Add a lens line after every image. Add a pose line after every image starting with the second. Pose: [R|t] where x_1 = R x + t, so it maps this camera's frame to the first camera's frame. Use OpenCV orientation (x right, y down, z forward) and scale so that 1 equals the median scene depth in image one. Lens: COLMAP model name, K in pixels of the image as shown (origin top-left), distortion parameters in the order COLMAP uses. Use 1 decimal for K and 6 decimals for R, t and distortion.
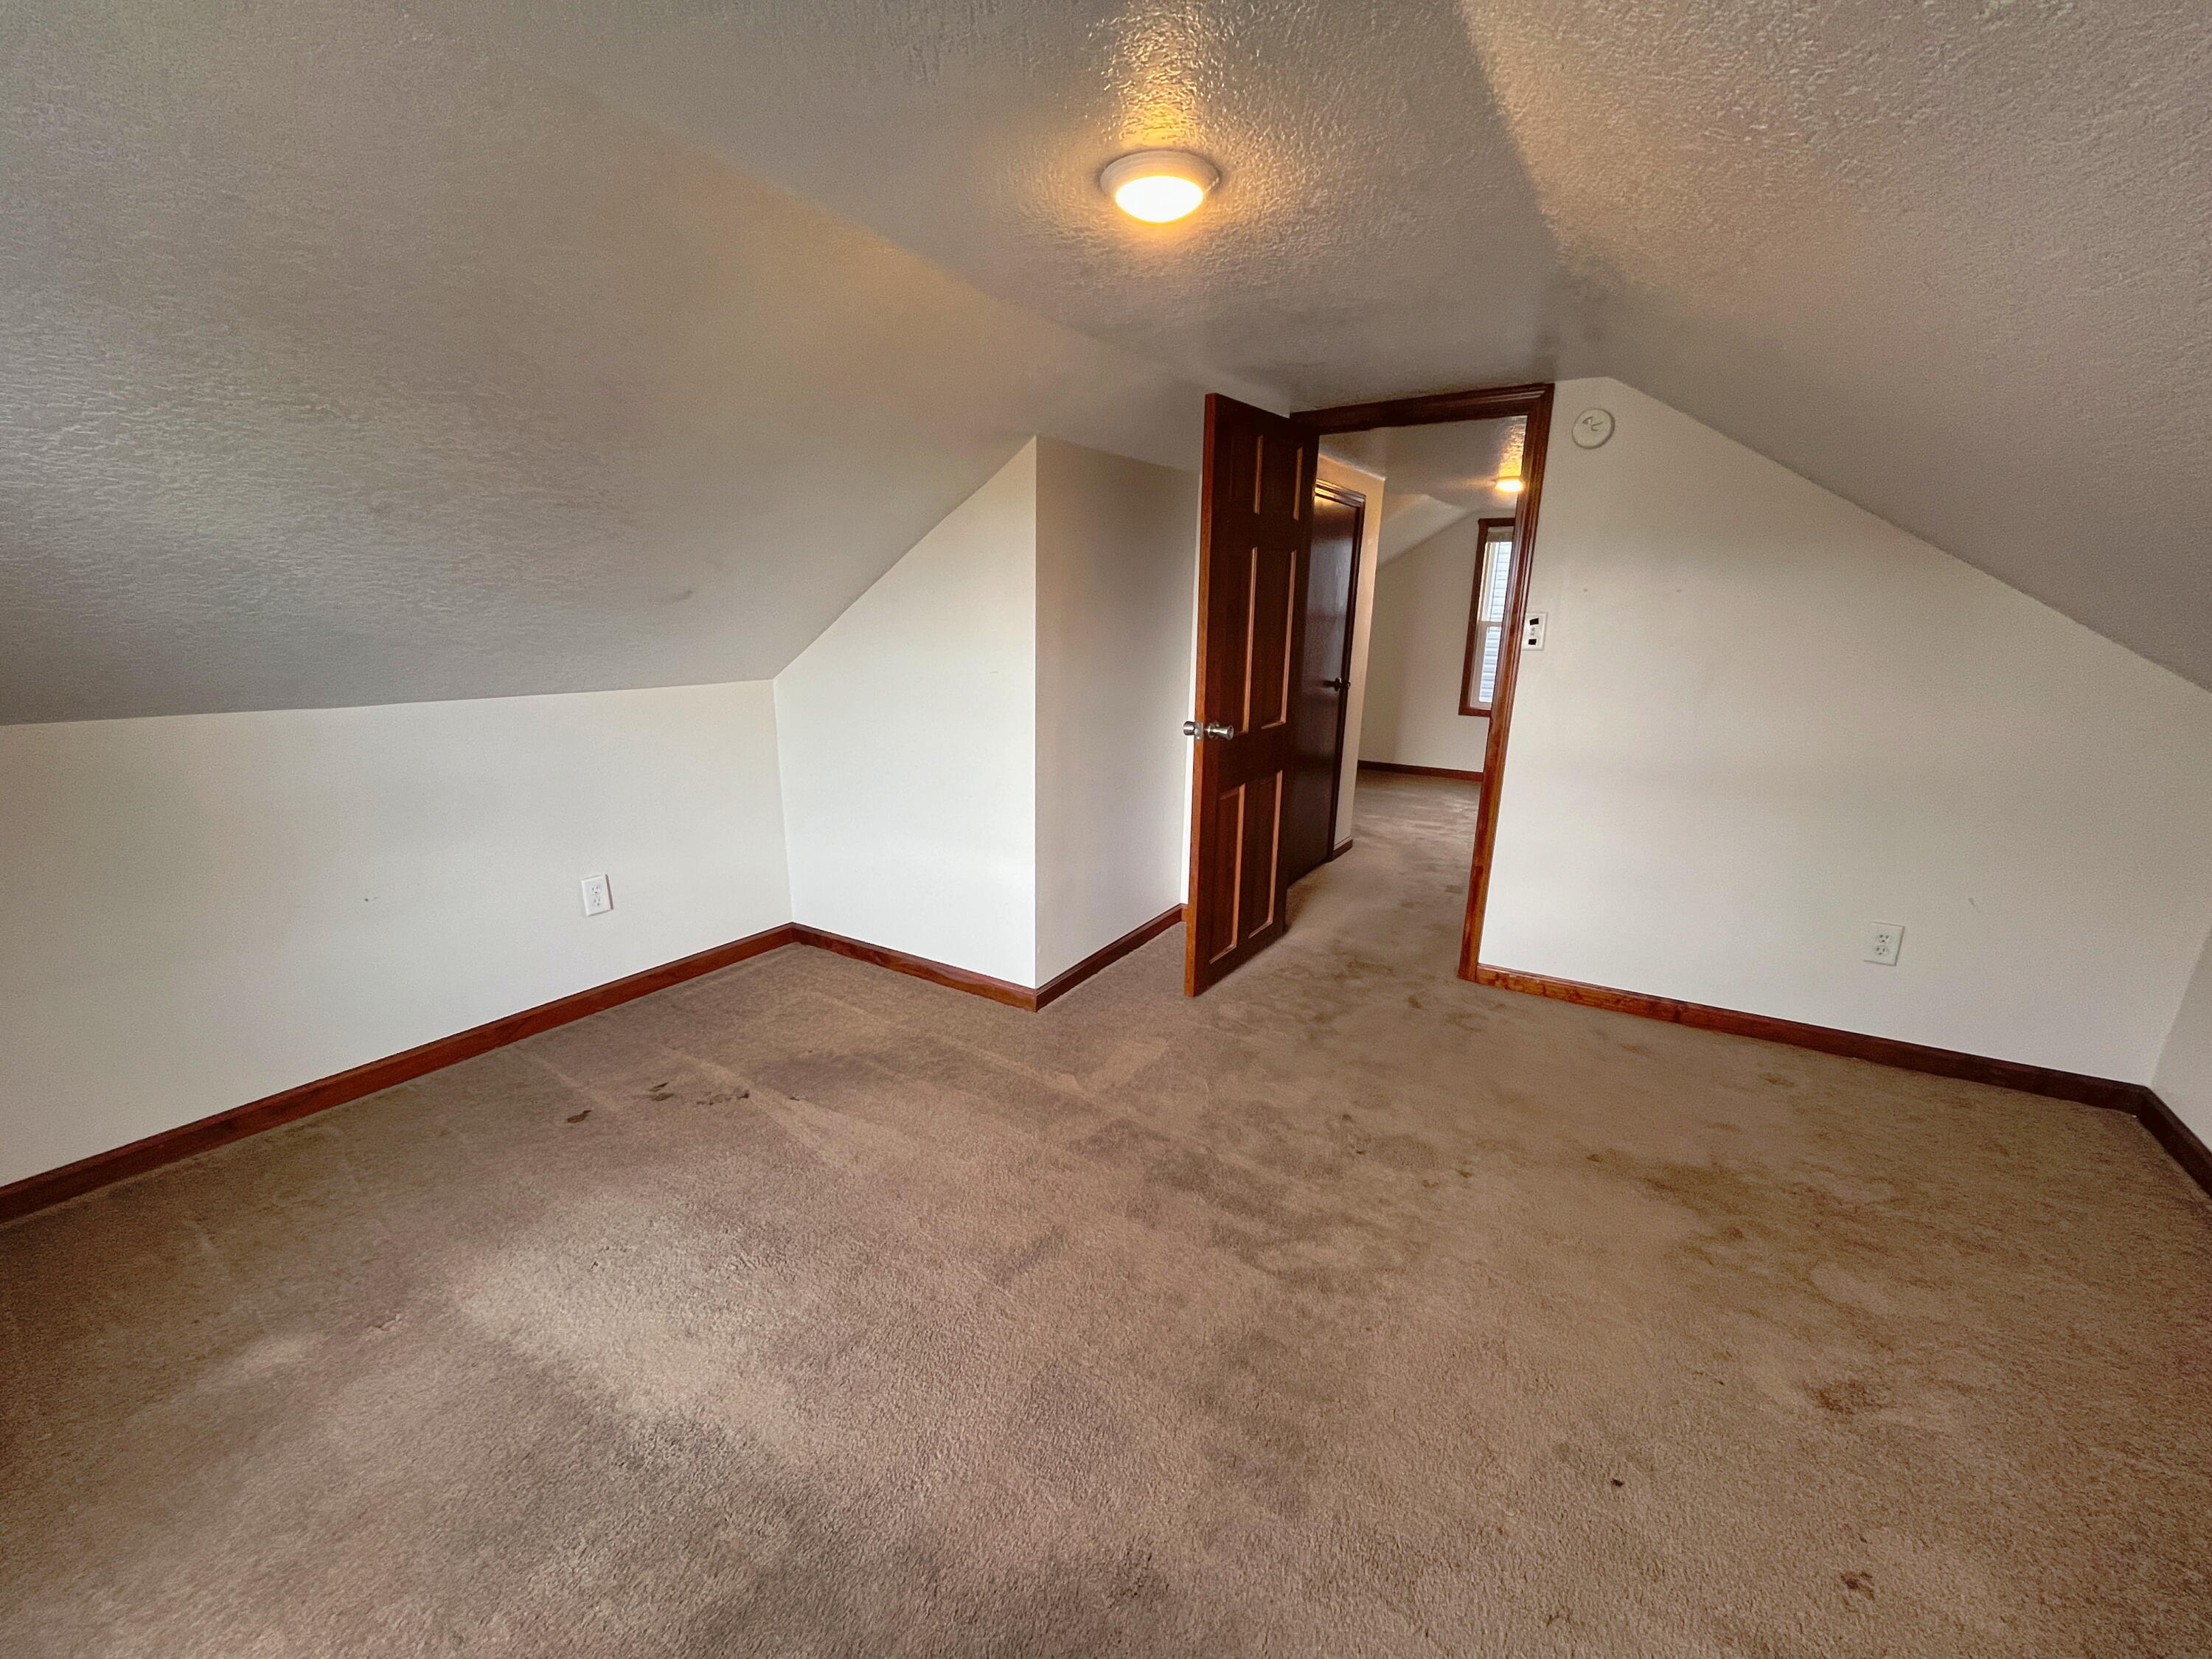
lens RADIAL K [[899.4, 0, 1102.1], [0, 899.4, 835.6], [0, 0, 1]] dist [-0.002052, -0.001070]
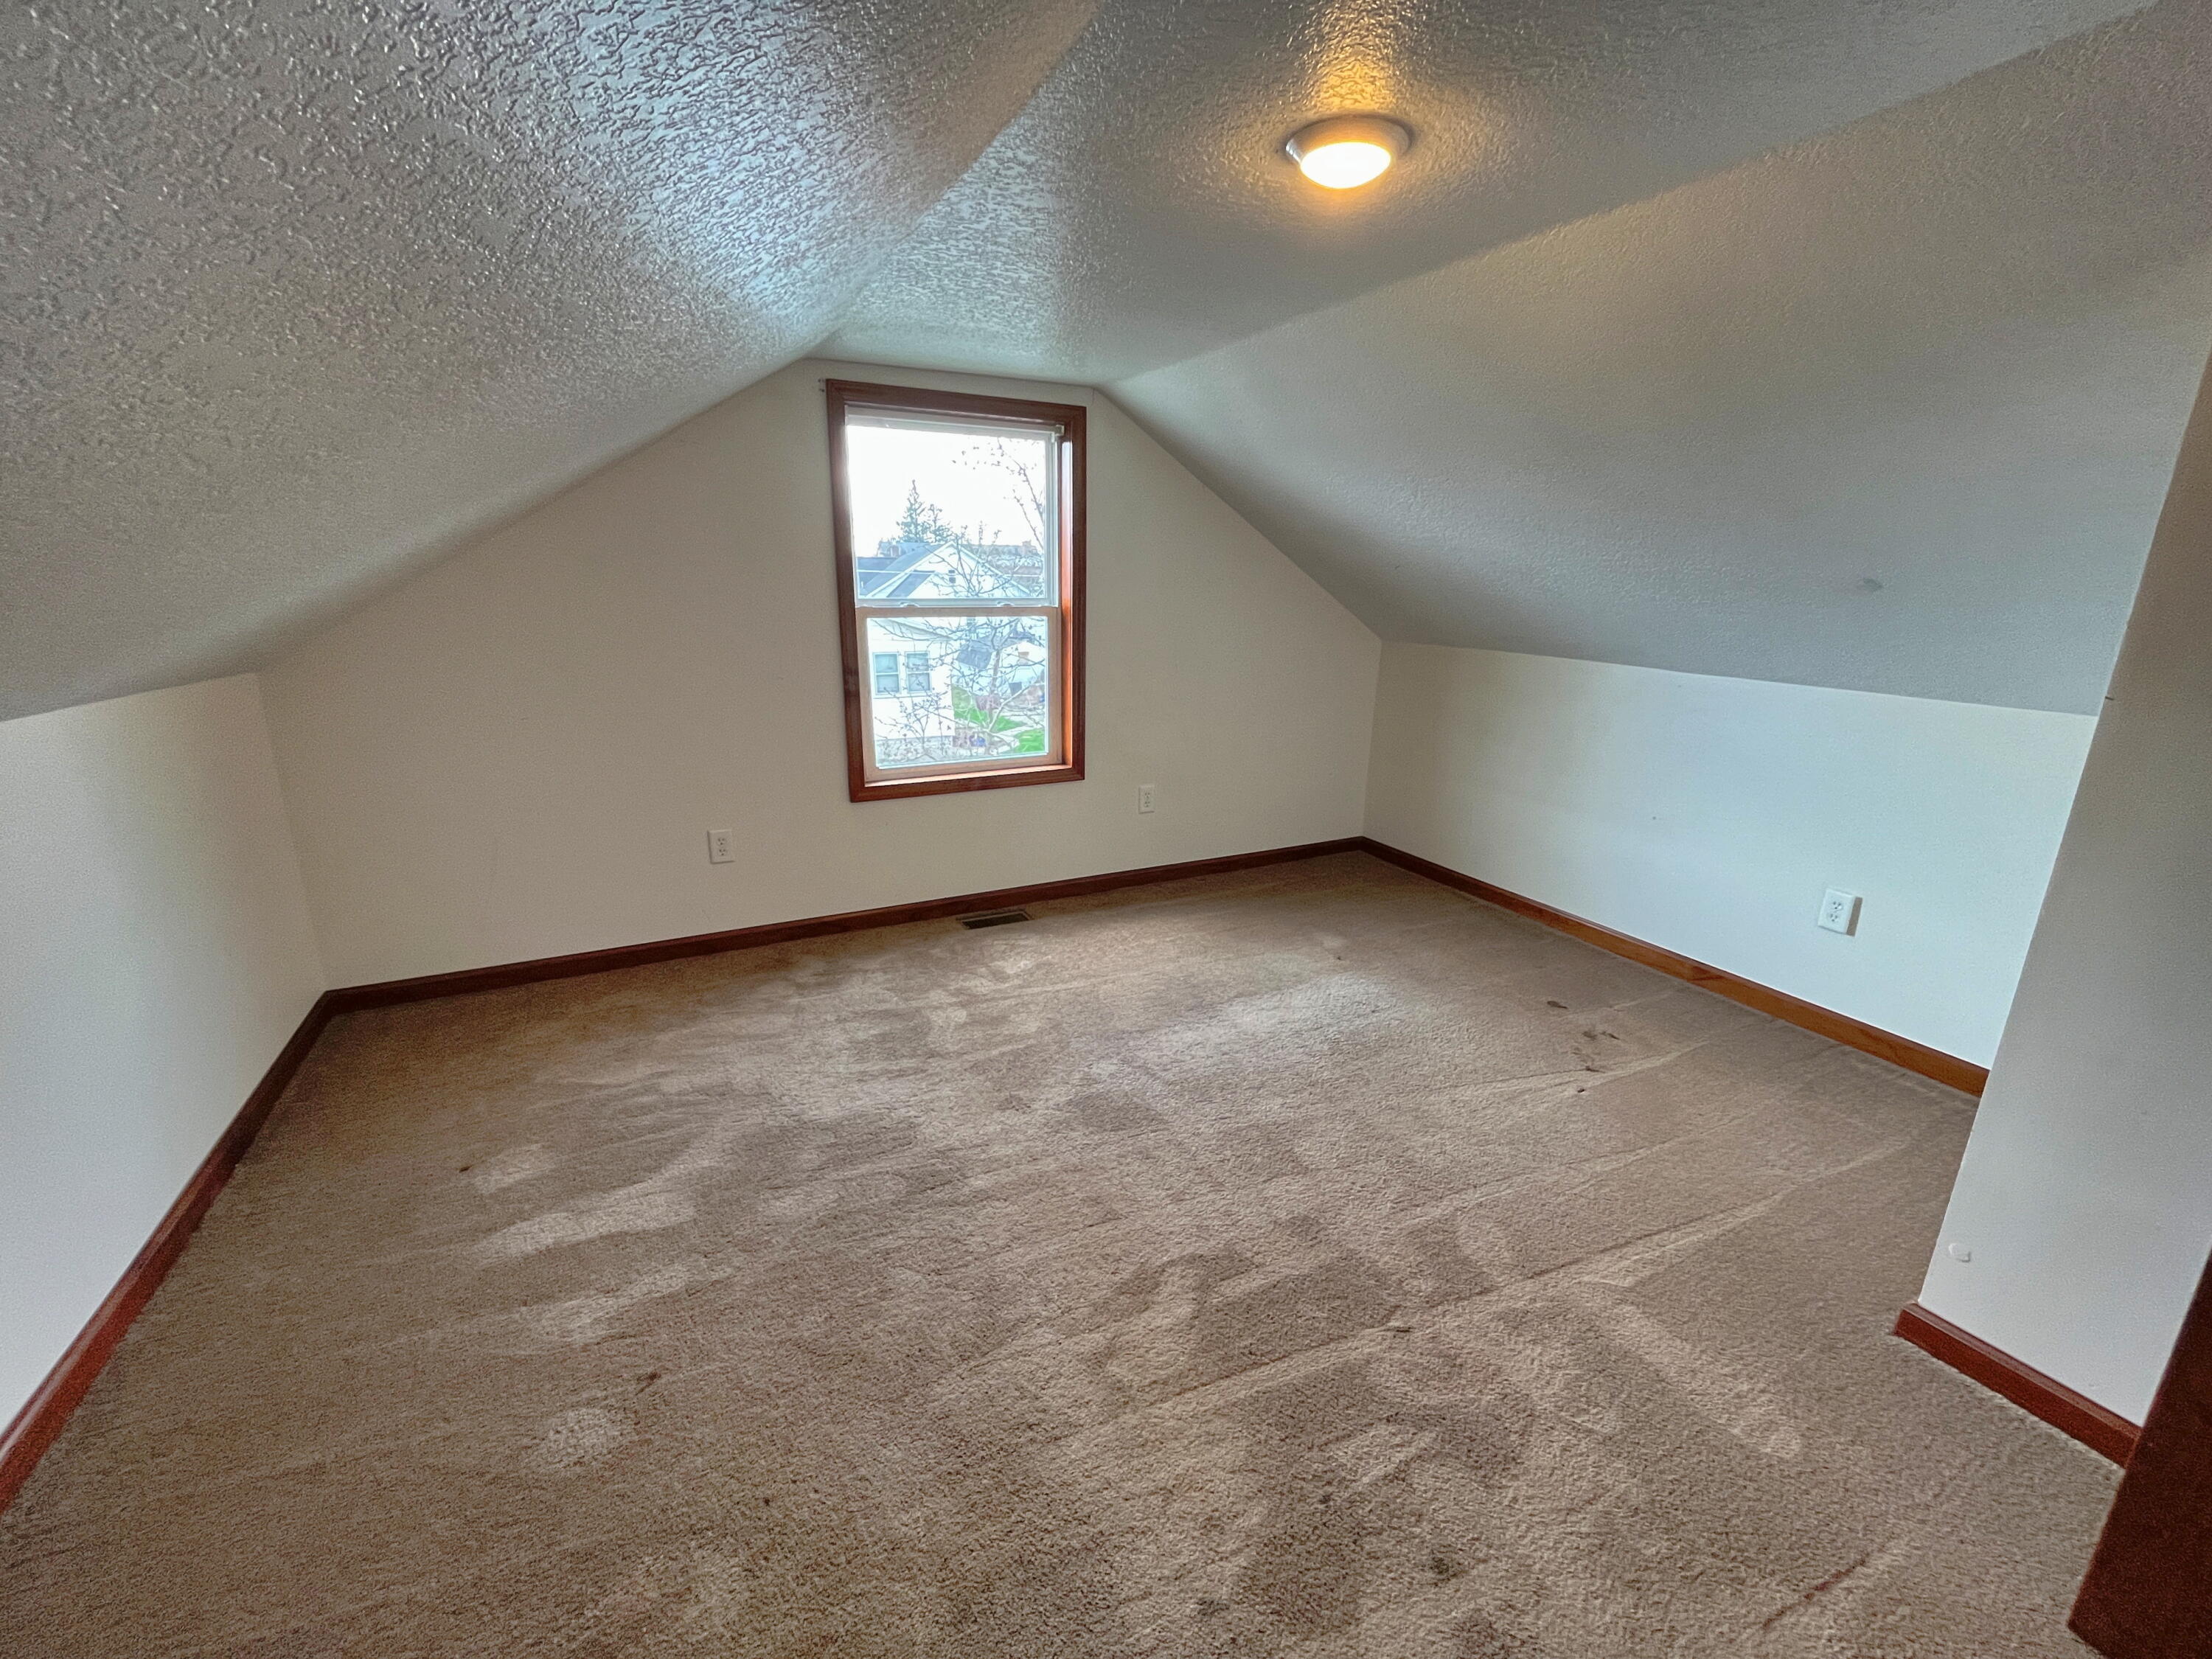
lens RADIAL K [[899.4, 0, 1102.1], [0, 899.4, 835.6], [0, 0, 1]] dist [-0.002052, -0.001070]
pose [[-0.519606, 0.211440, -0.827830, 0.756059], [-0.233569, 0.896837, 0.375671, -0.226566], [0.821861, 0.388556, -0.416617, 0.946911]]
